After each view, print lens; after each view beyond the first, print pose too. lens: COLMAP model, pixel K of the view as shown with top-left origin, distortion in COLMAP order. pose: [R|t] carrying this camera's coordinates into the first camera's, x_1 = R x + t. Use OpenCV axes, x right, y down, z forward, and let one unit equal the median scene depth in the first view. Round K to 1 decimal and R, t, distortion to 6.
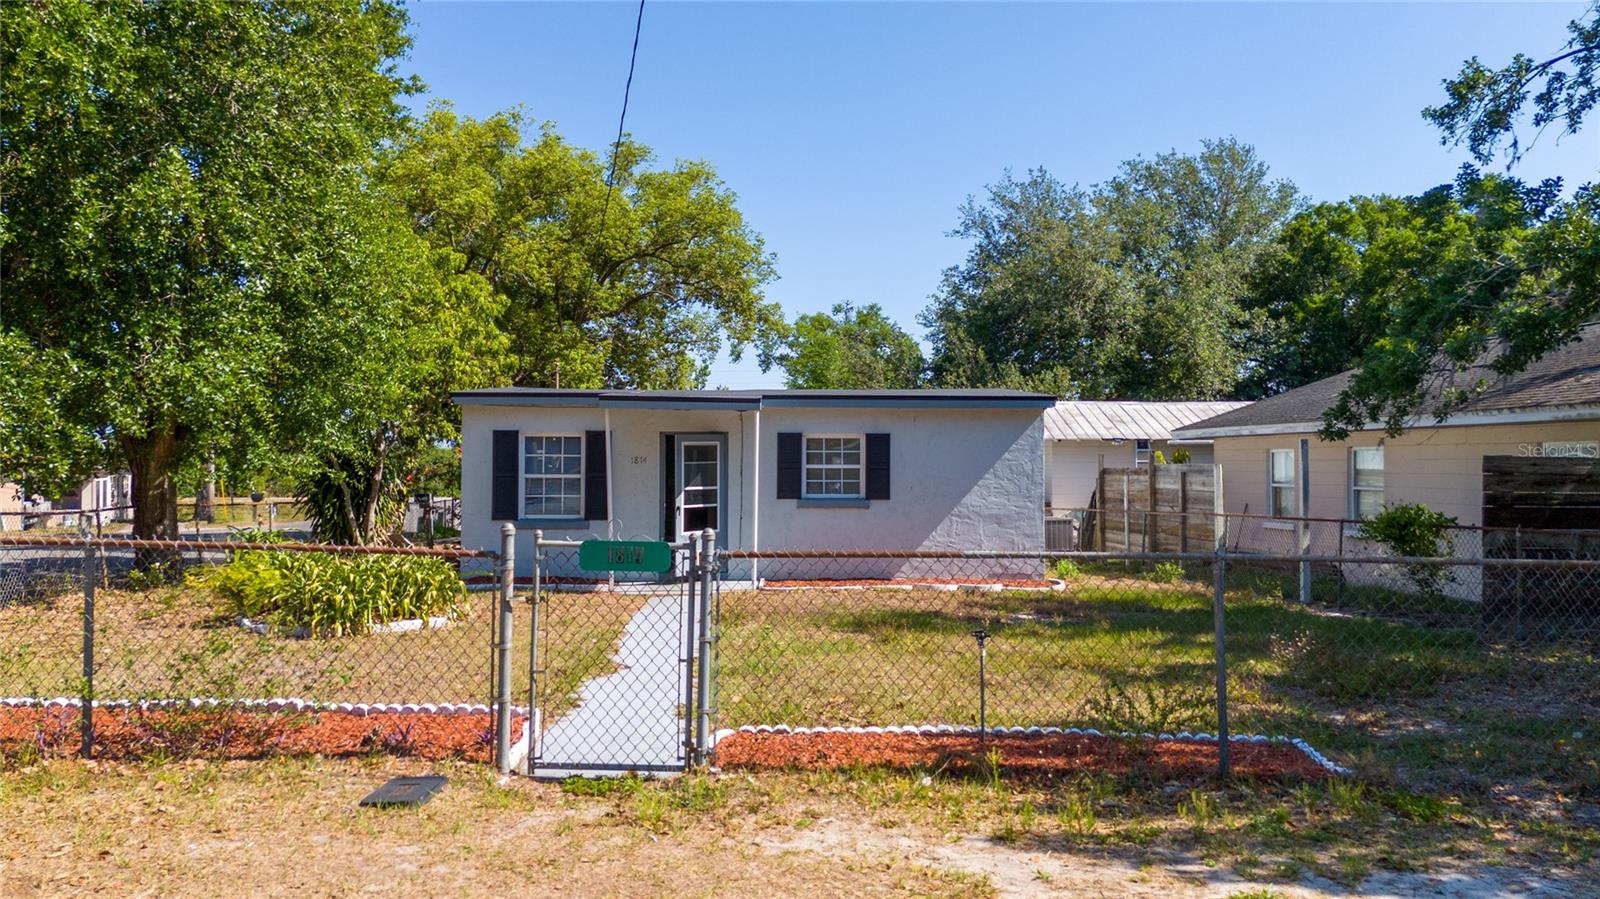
lens RADIAL K [[1190.8, 0, 803.2], [0, 1190.8, 450.0], [0, 0, 1]] dist [0.076934, -0.084834]
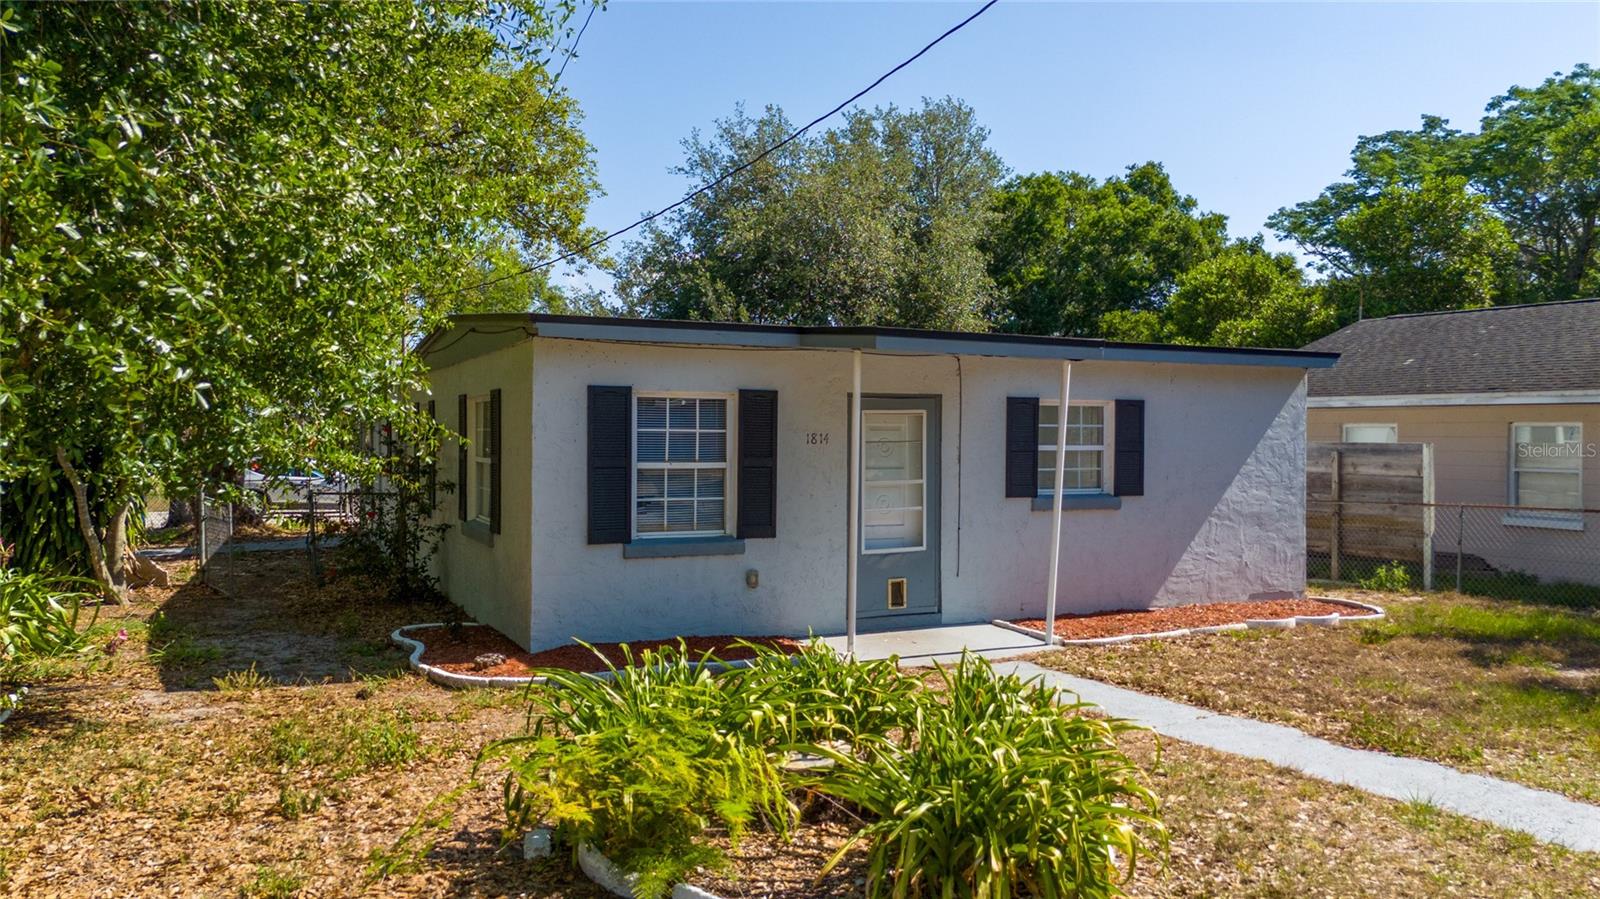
lens RADIAL K [[1190.8, 0, 803.2], [0, 1190.8, 450.0], [0, 0, 1]] dist [0.076934, -0.084834]
pose [[0.916871, -0.003317, 0.399170, -0.219460], [-0.007426, 0.999651, 0.025364, -0.000631], [-0.399115, -0.026220, 0.916526, 0.249215]]
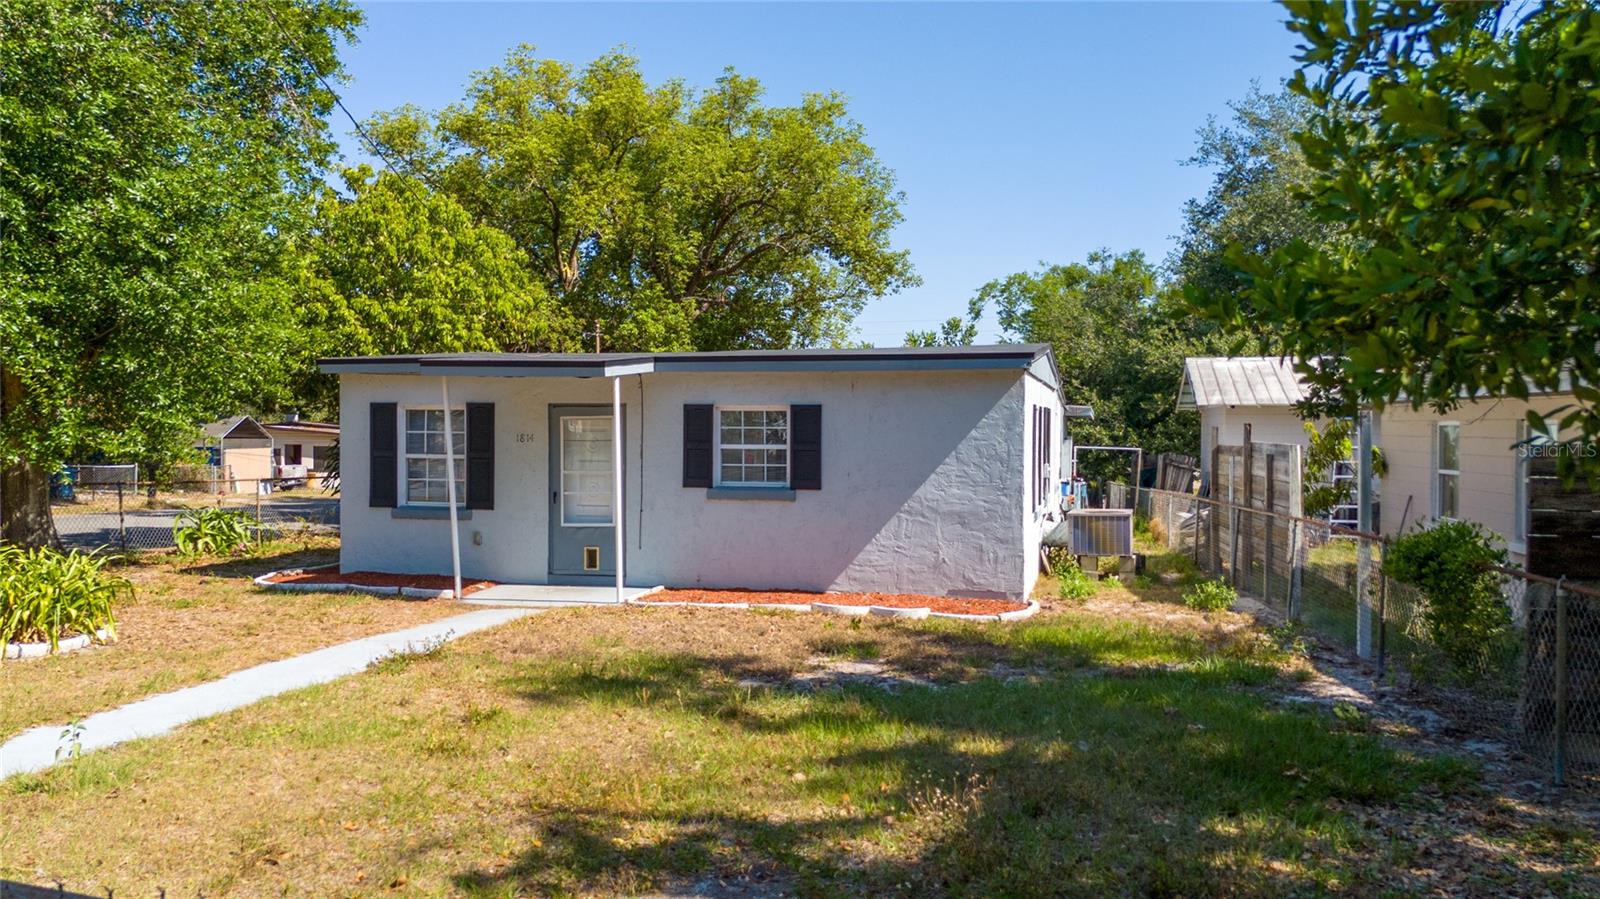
lens RADIAL K [[1190.8, 0, 803.2], [0, 1190.8, 450.0], [0, 0, 1]] dist [0.076934, -0.084834]
pose [[0.961230, 0.005816, -0.275685, 0.155827], [0.002956, 0.999503, 0.031394, -0.004909], [0.275731, -0.030992, 0.960735, 0.143952]]
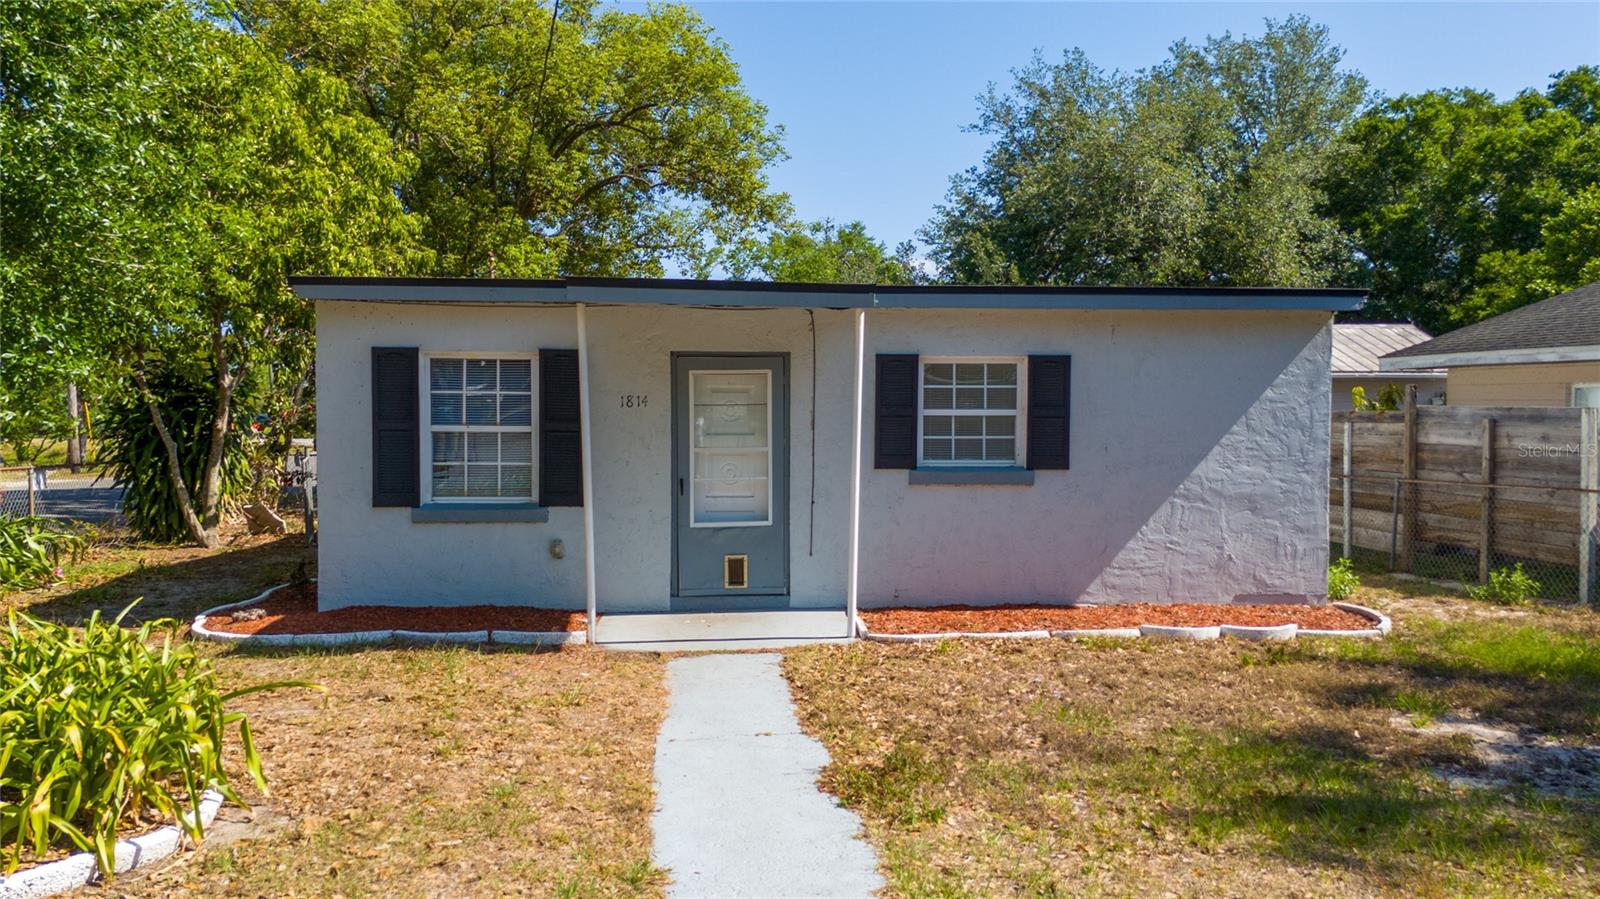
lens RADIAL K [[1190.8, 0, 803.2], [0, 1190.8, 450.0], [0, 0, 1]] dist [0.076934, -0.084834]
pose [[0.999009, -0.000982, 0.044497, -0.046649], [-0.001351, 0.998626, 0.052378, 0.001063], [-0.044487, -0.052387, 0.997635, 0.241359]]
